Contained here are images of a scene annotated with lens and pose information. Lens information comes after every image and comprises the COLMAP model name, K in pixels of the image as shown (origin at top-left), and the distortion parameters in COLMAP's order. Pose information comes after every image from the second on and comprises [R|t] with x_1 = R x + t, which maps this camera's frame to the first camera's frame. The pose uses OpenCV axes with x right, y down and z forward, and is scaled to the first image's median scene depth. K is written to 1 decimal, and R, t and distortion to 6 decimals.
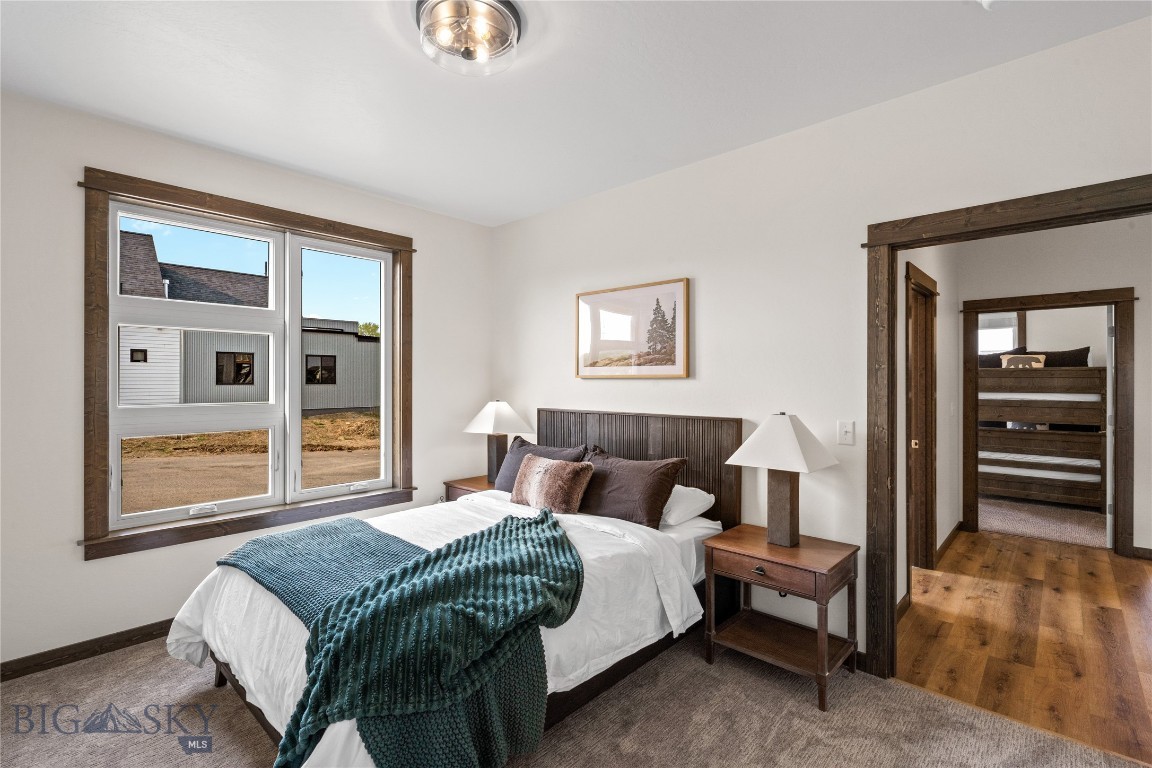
lens RADIAL K [[522.9, 0, 577.0], [0, 522.9, 374.0], [0, 0, 1]] dist [-0.001320, -0.000173]
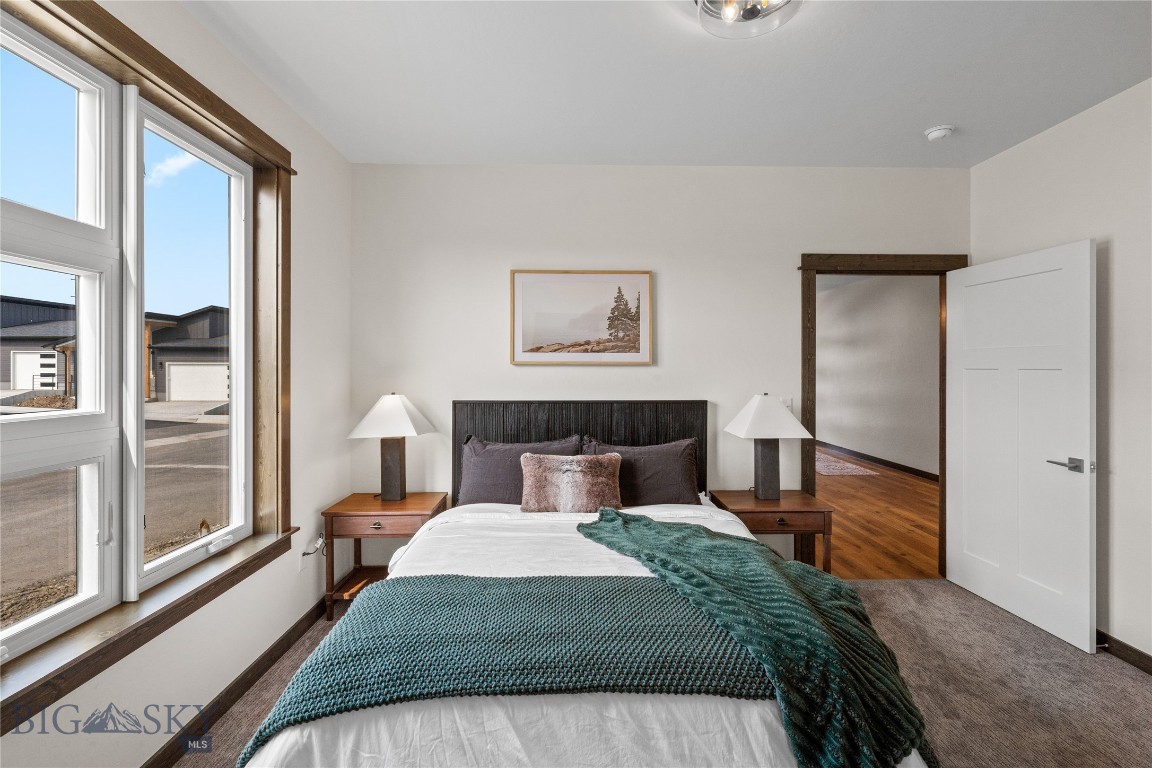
lens RADIAL K [[524.8, 0, 579.1], [0, 524.8, 362.8], [0, 0, 1]] dist [0.000749, -0.000040]
pose [[0.718239, 0.006680, 0.695764, -0.613143], [-0.009329, 0.999956, 0.000030, 0.004372], [-0.695734, -0.006512, 0.718270, 0.318555]]
